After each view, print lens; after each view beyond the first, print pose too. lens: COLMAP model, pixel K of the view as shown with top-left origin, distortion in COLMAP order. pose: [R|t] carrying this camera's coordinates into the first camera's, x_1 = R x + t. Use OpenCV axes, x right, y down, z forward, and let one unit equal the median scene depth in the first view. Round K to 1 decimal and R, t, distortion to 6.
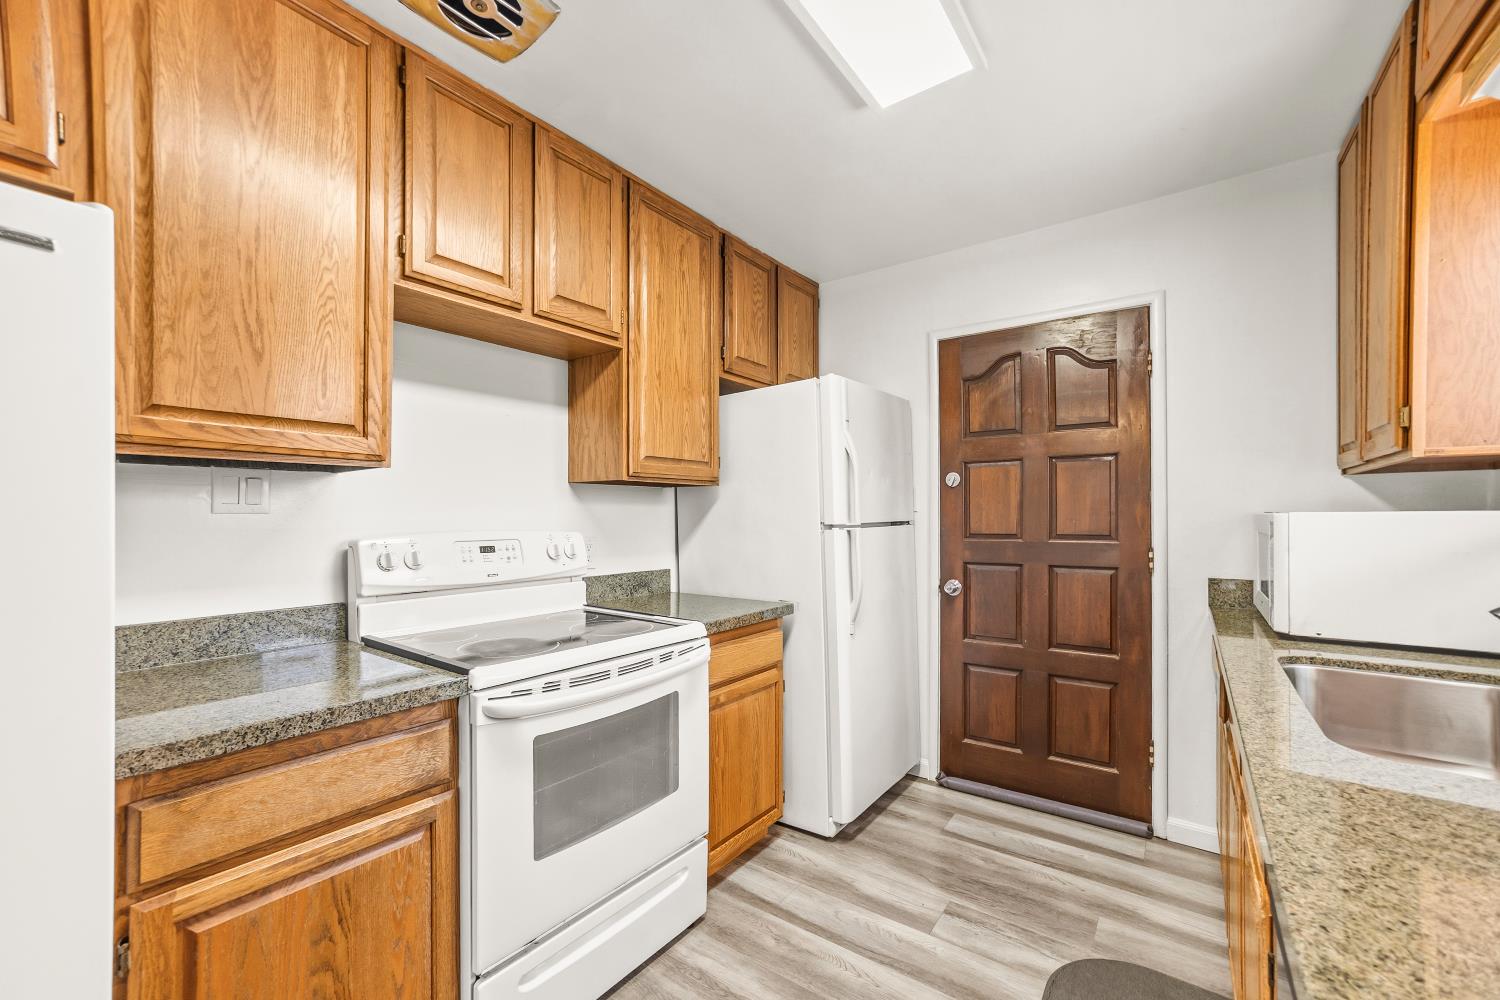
lens RADIAL K [[624.5, 0, 746.9], [0, 624.5, 515.9], [0, 0, 1]] dist [-0.004037, -0.000016]
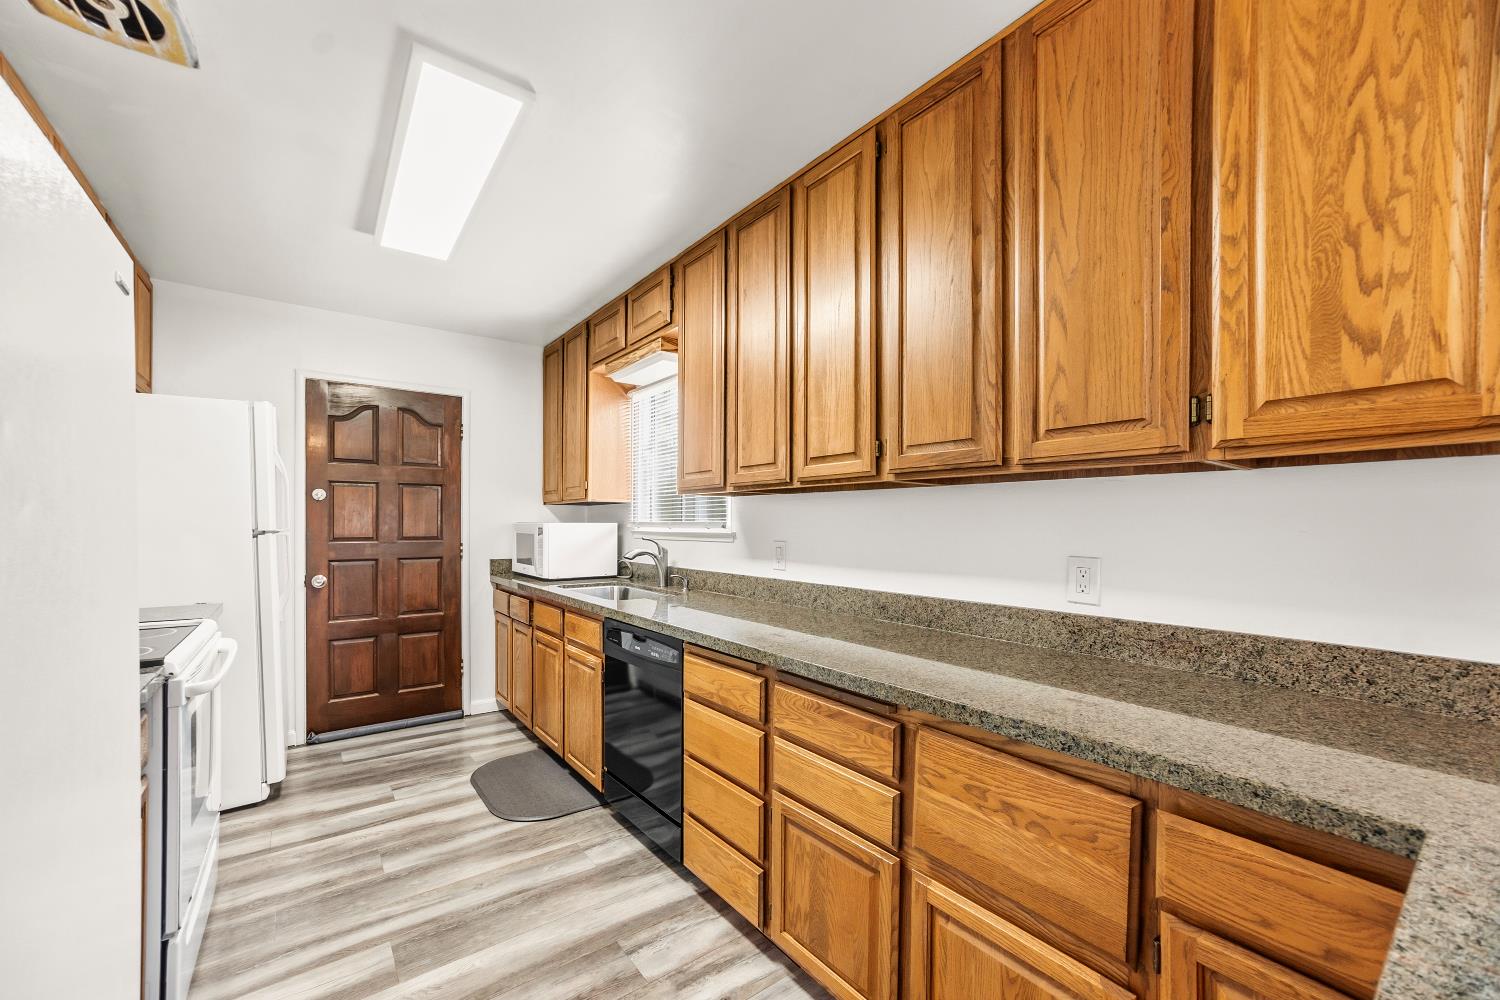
lens RADIAL K [[579.6, 0, 726.2], [0, 579.6, 528.0], [0, 0, 1]] dist [0.000169, 0.000012]
pose [[0.304061, -0.000322, 0.952653, -0.587494], [-0.002488, 0.999996, 0.001133, 0.005684], [-0.952649, -0.002715, 0.304059, -0.136467]]
